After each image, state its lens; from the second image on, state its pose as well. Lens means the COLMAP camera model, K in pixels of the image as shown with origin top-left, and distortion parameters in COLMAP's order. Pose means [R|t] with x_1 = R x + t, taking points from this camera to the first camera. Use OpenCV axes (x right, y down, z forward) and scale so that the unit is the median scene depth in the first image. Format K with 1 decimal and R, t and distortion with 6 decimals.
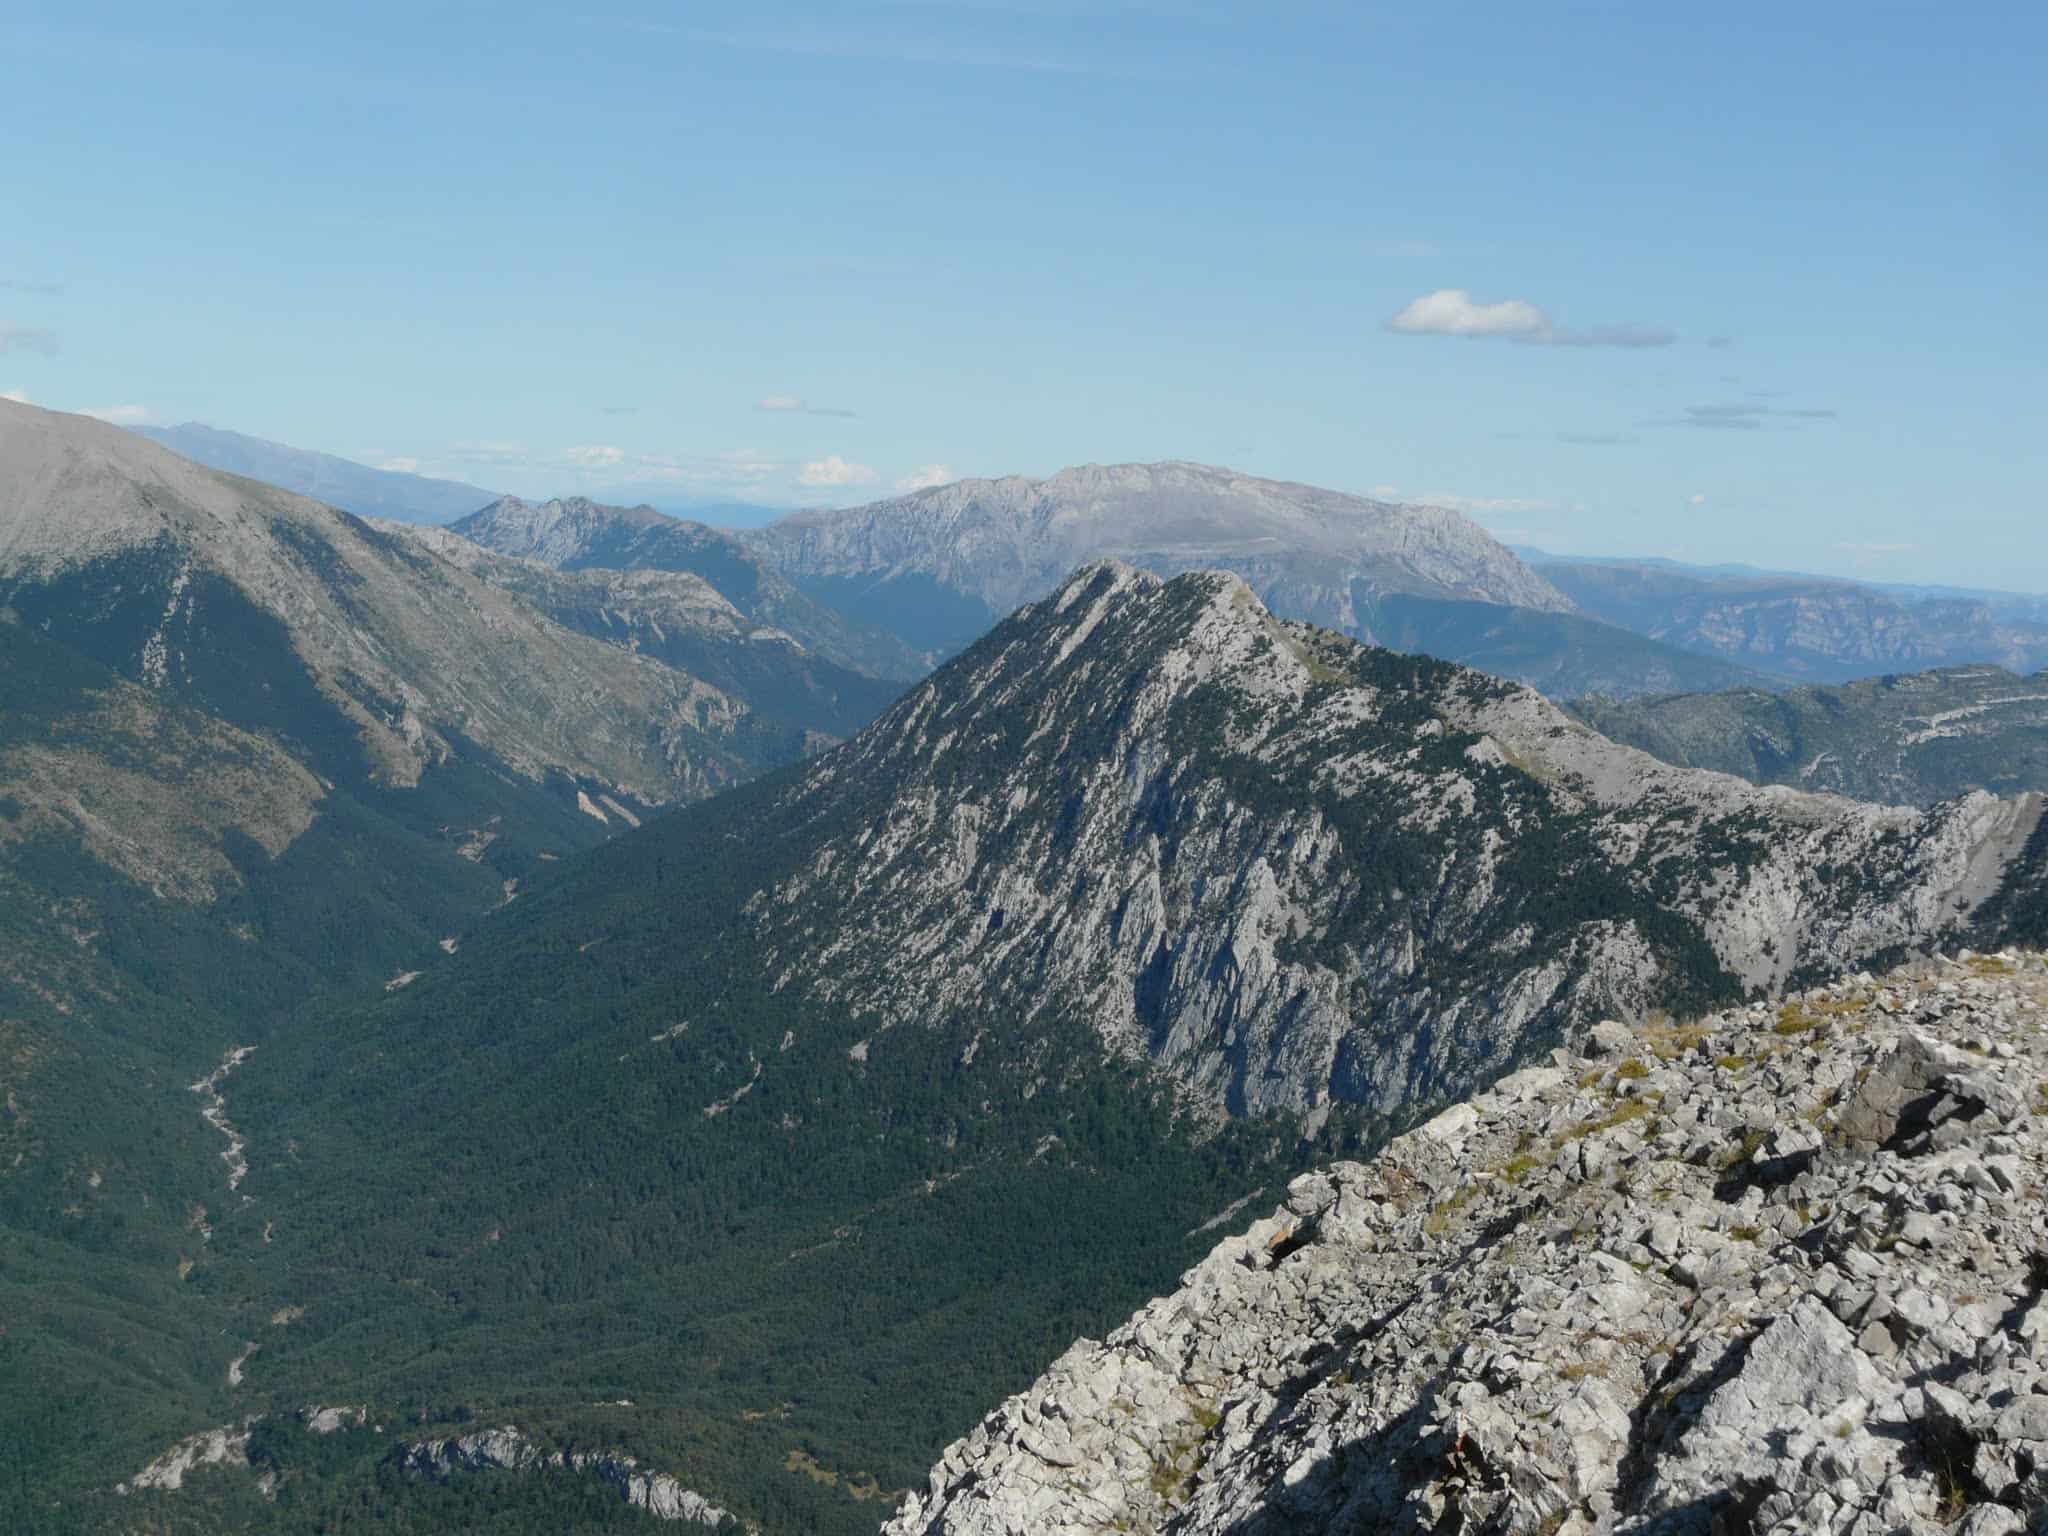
lens RADIAL K [[1737.7, 0, 1024.0], [0, 1737.7, 768.0], [0, 0, 1]] dist [-0.077446, 0.105309]
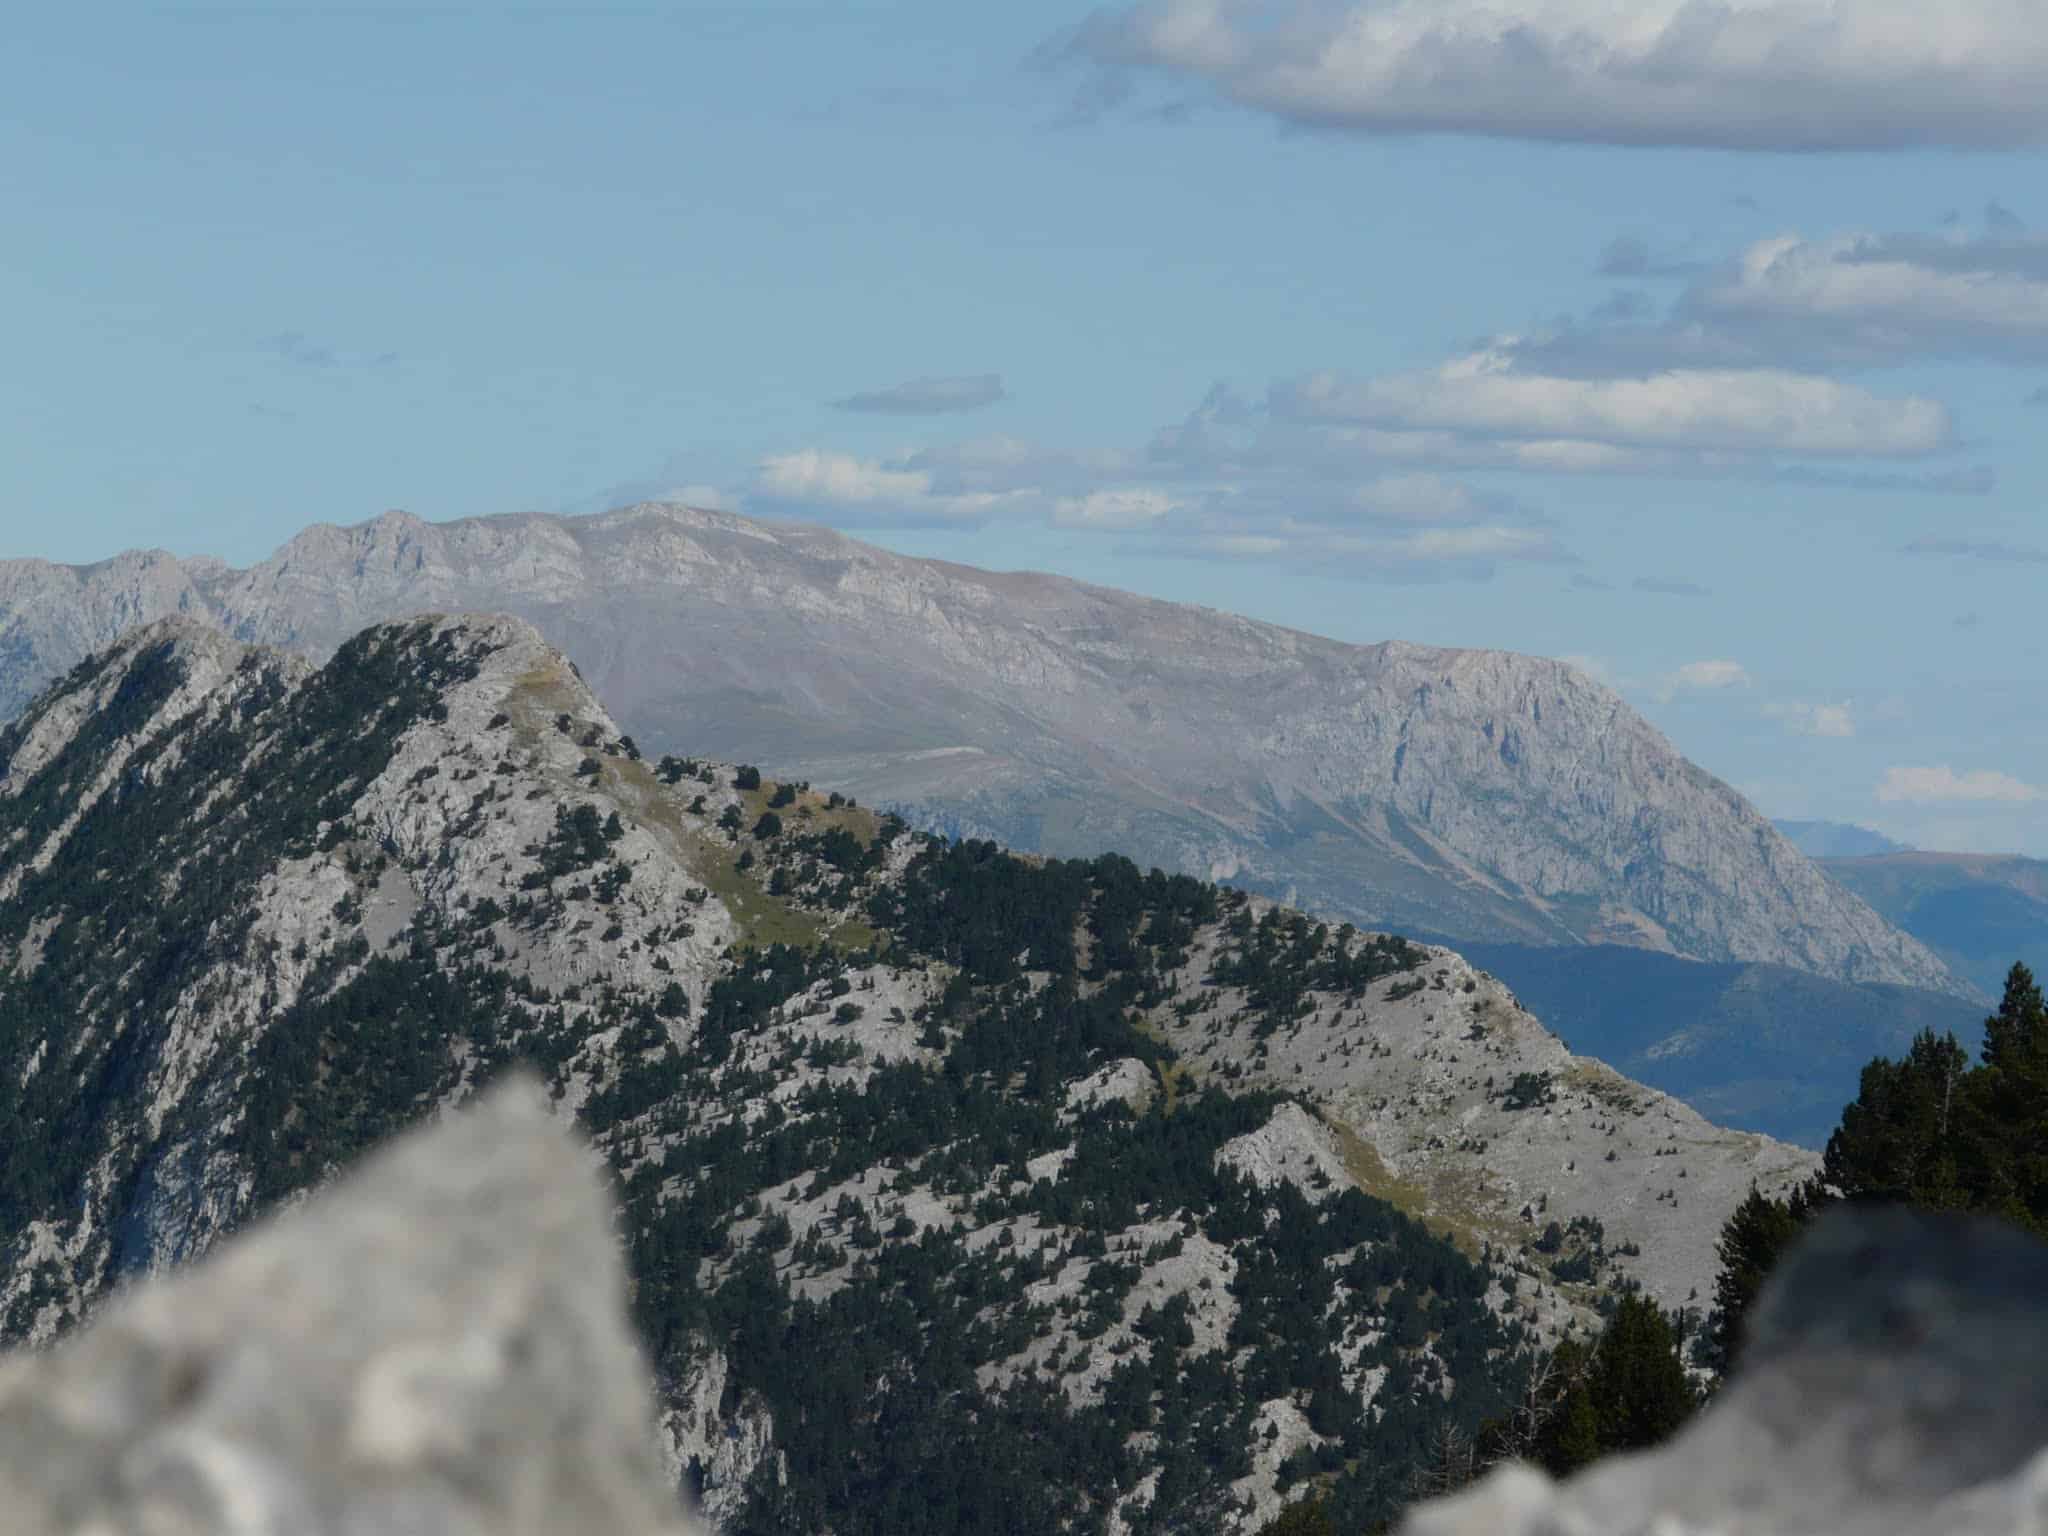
lens RADIAL K [[1099.4, 0, 820.5], [0, 1099.4, 769.0], [0, 0, 1]] dist [-0.041457, 0.070780]
pose [[0.858678, 0.138777, 0.493369, 0.070048], [0.026465, 0.949352, -0.313098, -0.016131], [-0.511832, 0.281907, 0.811515, 0.823051]]
